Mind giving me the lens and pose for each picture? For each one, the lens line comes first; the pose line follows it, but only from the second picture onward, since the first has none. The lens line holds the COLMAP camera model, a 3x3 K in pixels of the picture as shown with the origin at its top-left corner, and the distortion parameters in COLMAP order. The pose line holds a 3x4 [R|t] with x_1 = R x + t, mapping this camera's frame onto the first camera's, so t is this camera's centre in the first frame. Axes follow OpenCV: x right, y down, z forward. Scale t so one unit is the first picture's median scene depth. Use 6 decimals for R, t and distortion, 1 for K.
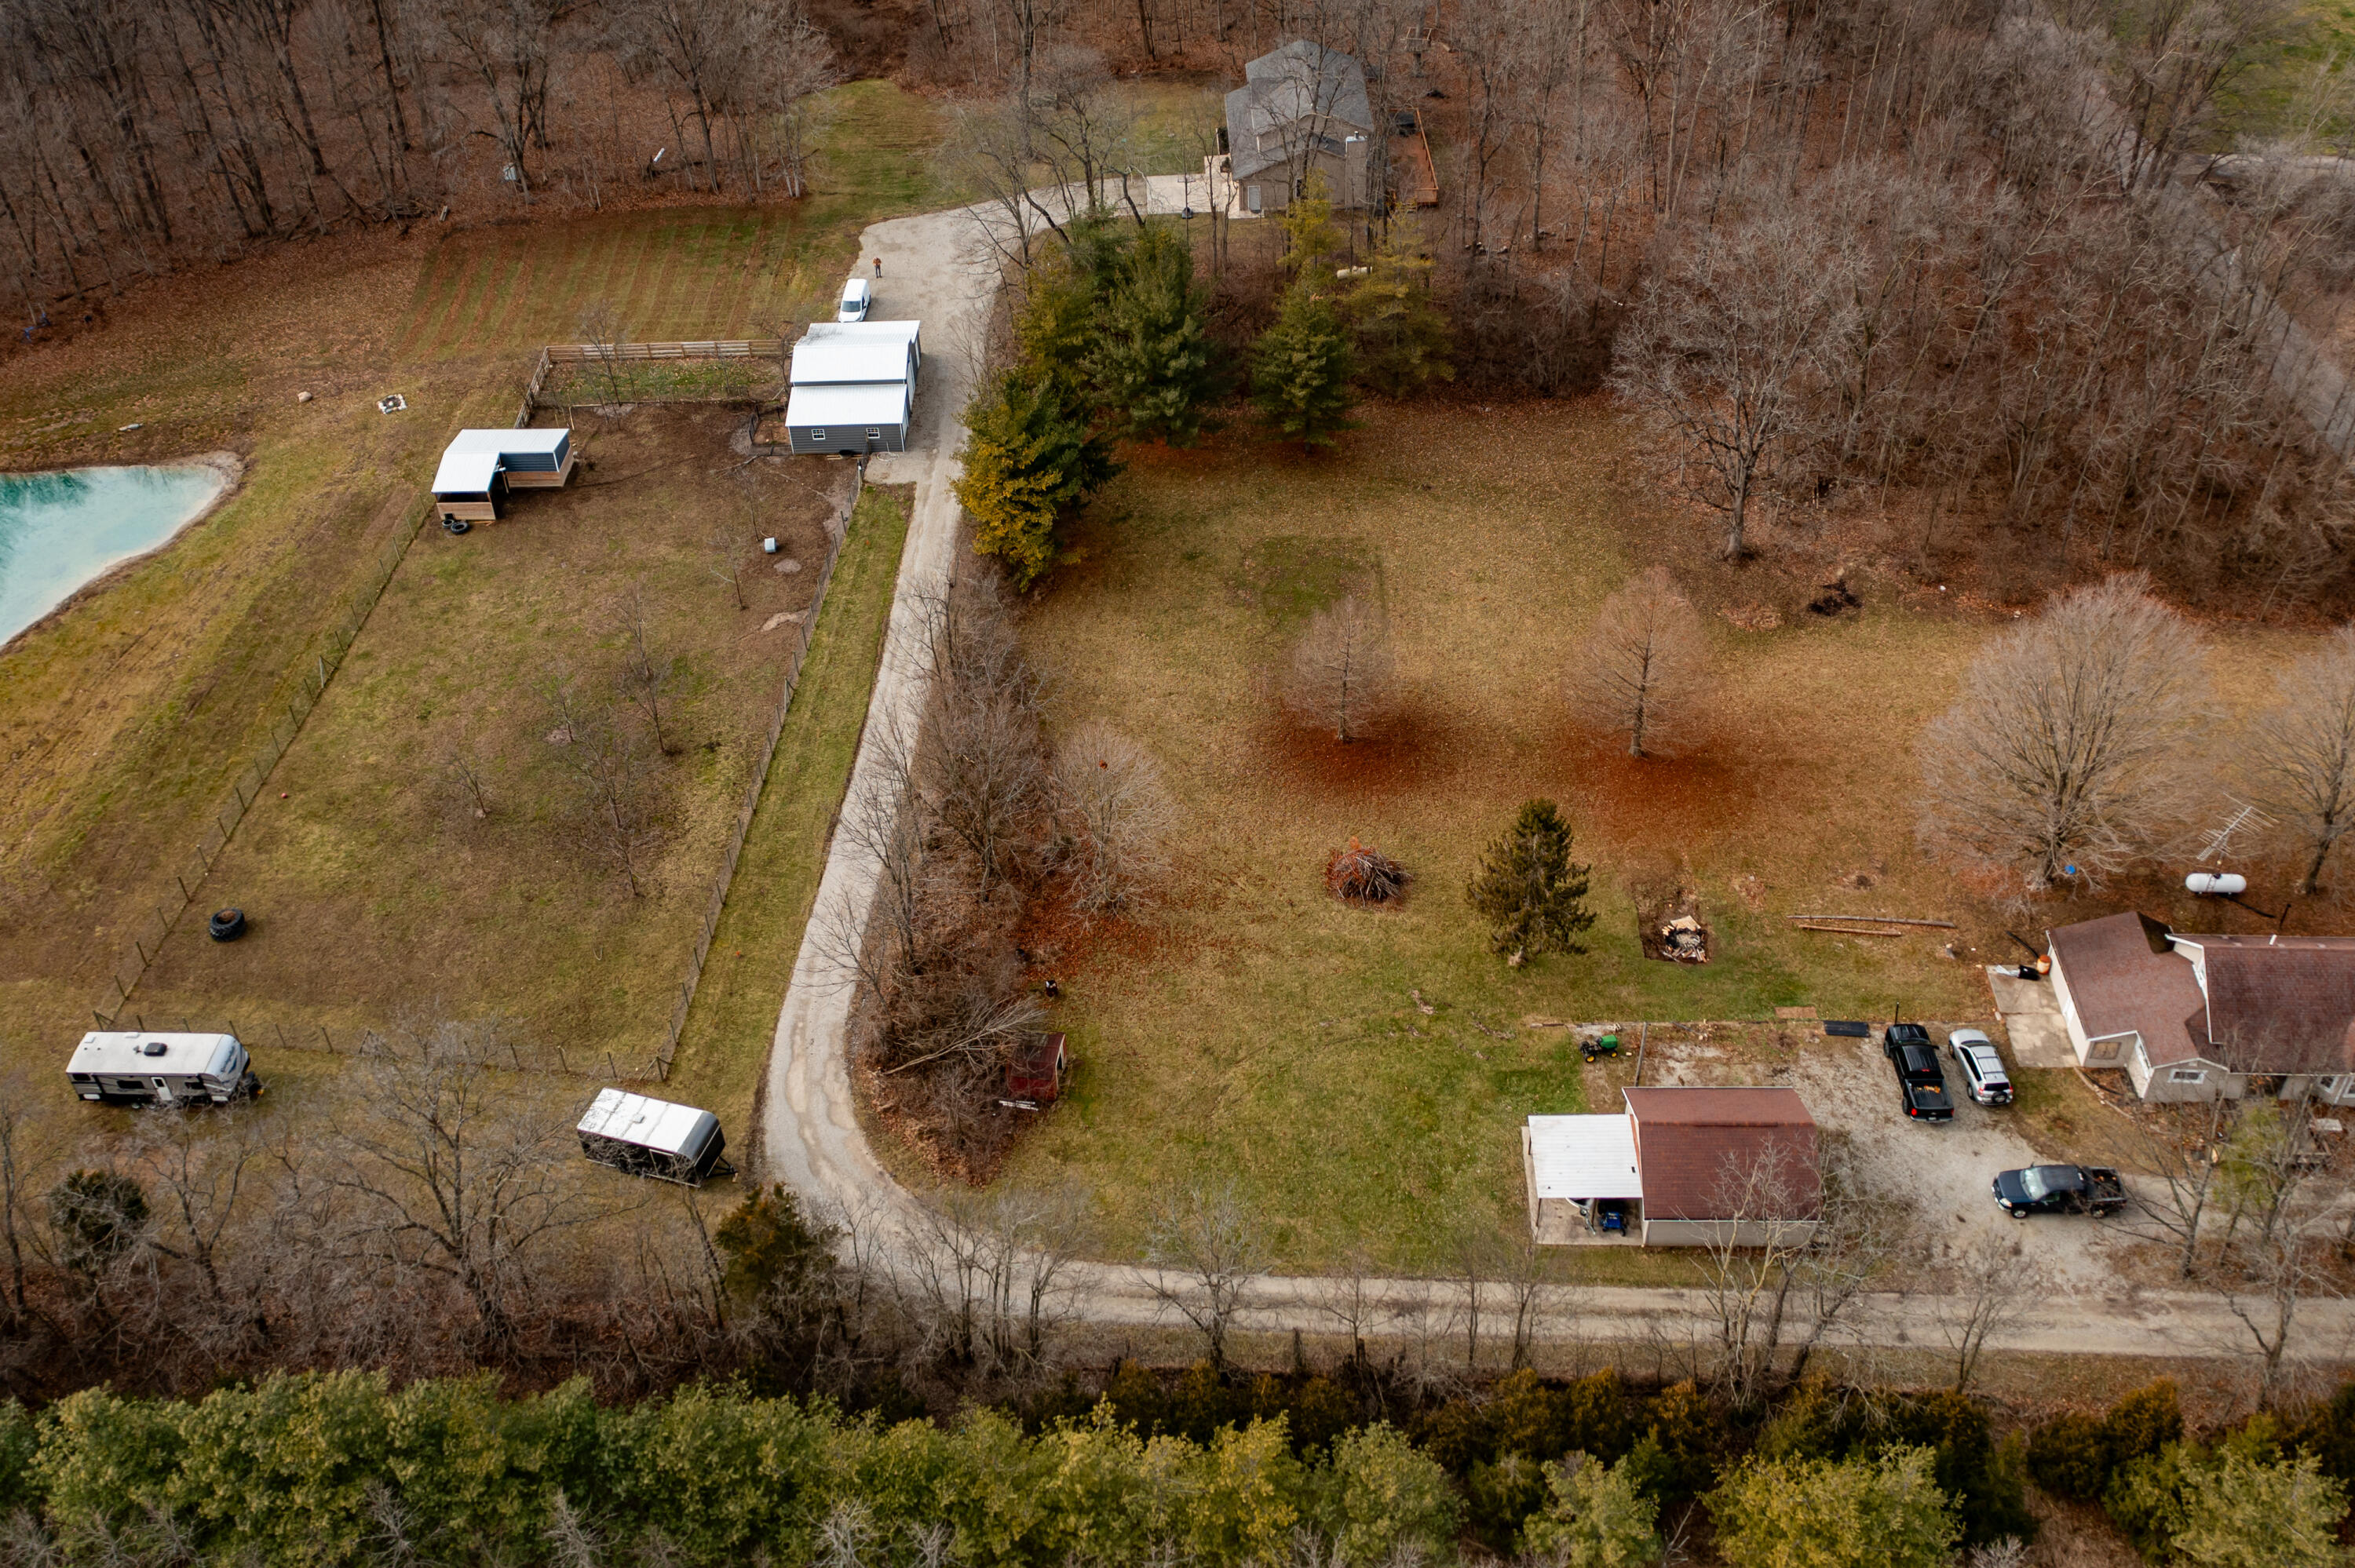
lens RADIAL K [[2179.3, 0, 1168.3], [0, 2179.3, 721.5], [0, 0, 1]] dist [0.001361, 0.011167]
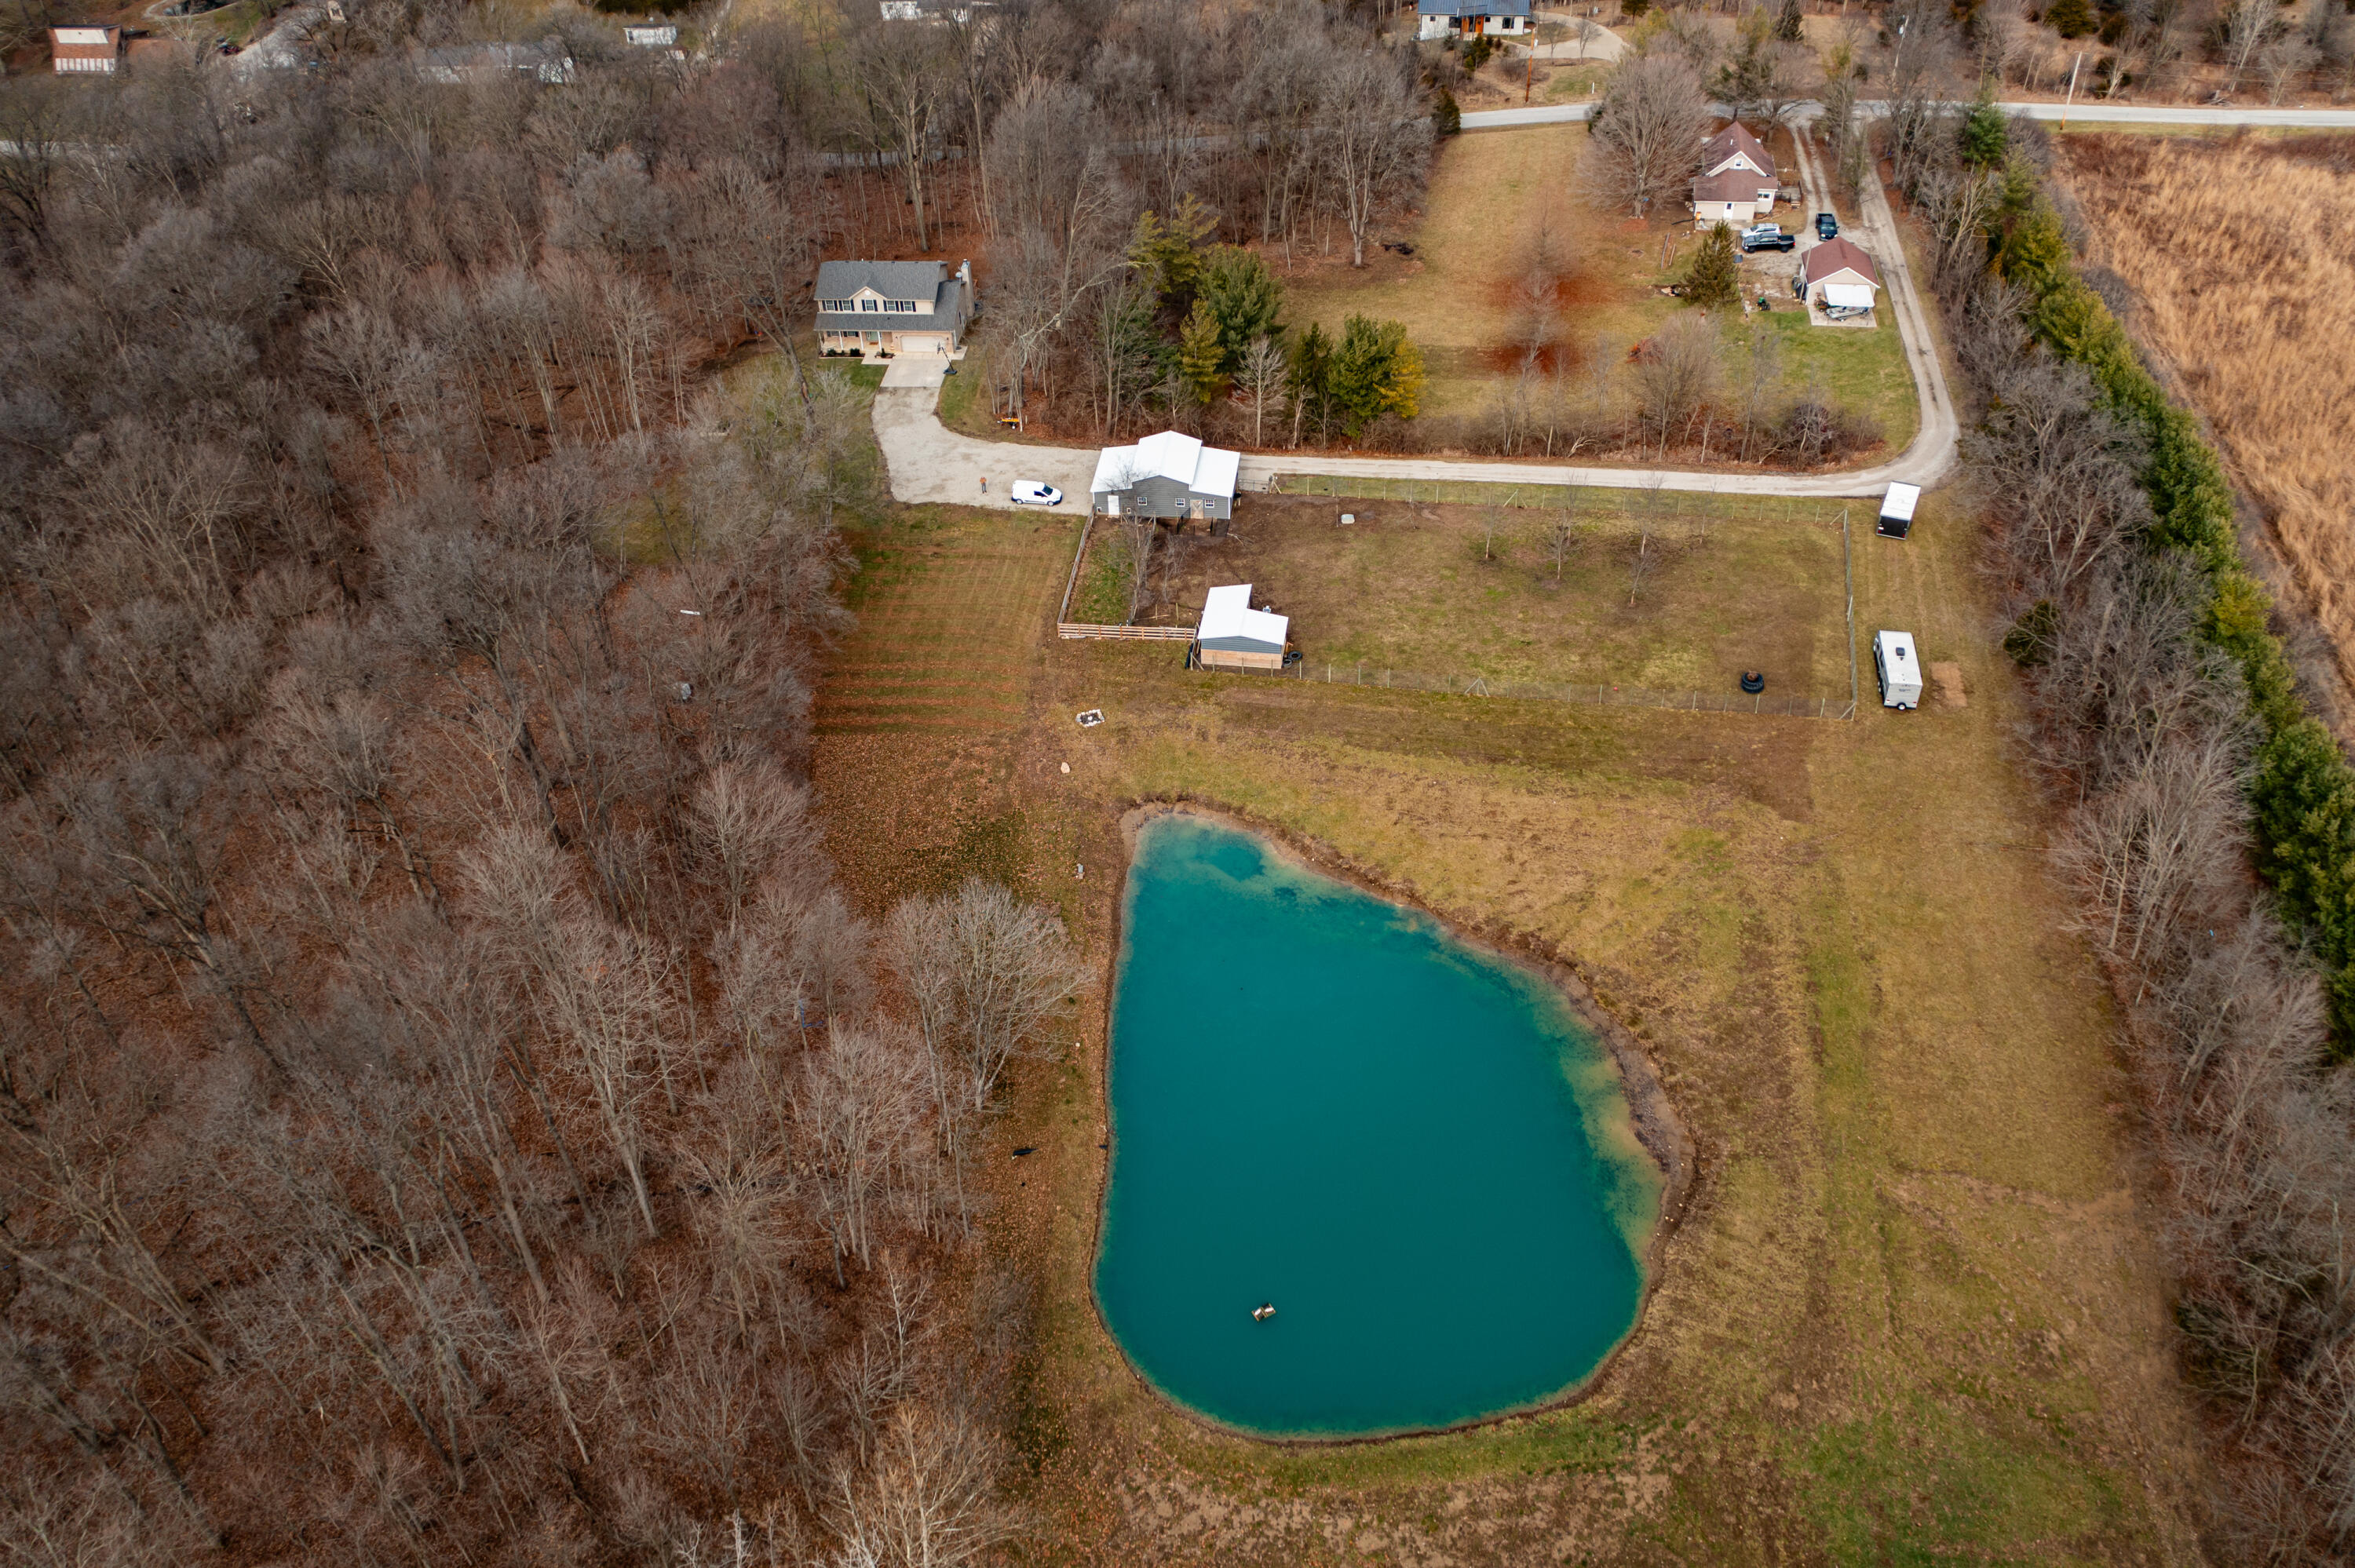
lens RADIAL K [[1875.6, 0, 1171.9], [0, 1875.6, 769.5], [0, 0, 1]] dist [-0.000567, 0.007469]
pose [[0.117460, -0.611181, 0.782726, -1.215016], [0.675239, 0.627098, 0.388331, -0.514484], [-0.728187, 0.482914, 0.486352, 0.539459]]
